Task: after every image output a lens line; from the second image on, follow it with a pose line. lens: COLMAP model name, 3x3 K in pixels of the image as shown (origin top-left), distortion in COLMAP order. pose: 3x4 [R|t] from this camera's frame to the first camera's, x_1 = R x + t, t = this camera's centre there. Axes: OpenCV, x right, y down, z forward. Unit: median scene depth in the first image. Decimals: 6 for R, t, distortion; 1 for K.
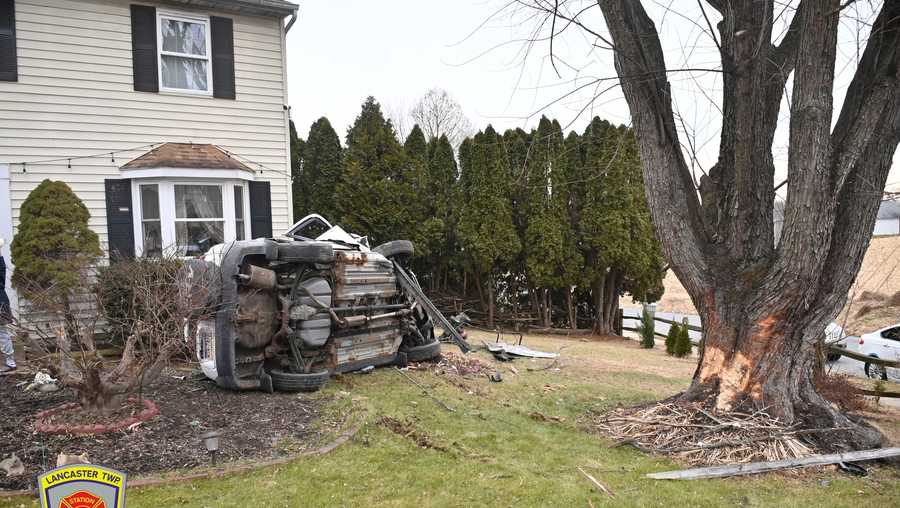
lens RADIAL K [[690.0, 0, 449.6], [0, 690.0, 300.1], [0, 0, 1]] dist [-0.035537, -0.033190]
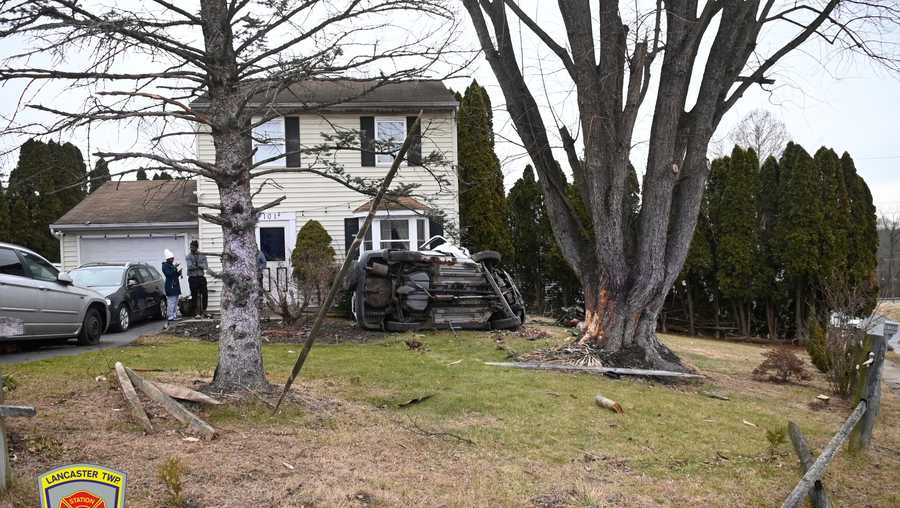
lens RADIAL K [[690.0, 0, 449.3], [0, 690.0, 296.2], [0, 0, 1]] dist [-0.035537, -0.033190]
pose [[0.869683, 0.018923, -0.493249, 0.622896], [-0.040327, 0.998648, -0.032791, 0.071826], [0.491961, 0.048410, 0.869270, -0.407930]]
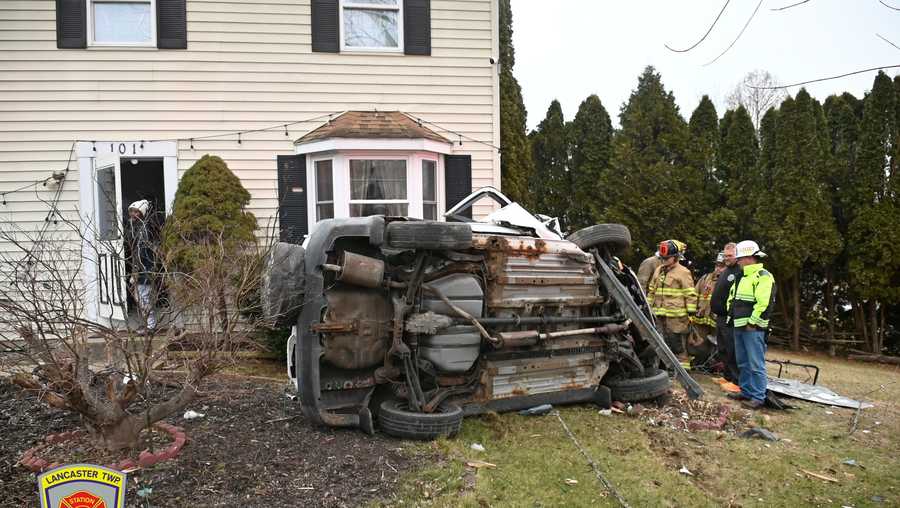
lens RADIAL K [[690.0, 0, 447.9], [0, 690.0, 299.0], [0, 0, 1]] dist [-0.035537, -0.033190]
pose [[0.901520, 0.043350, -0.430560, 0.081671], [-0.045065, 0.998965, 0.006219, -0.008912], [0.430384, 0.013796, 0.902540, 0.309678]]
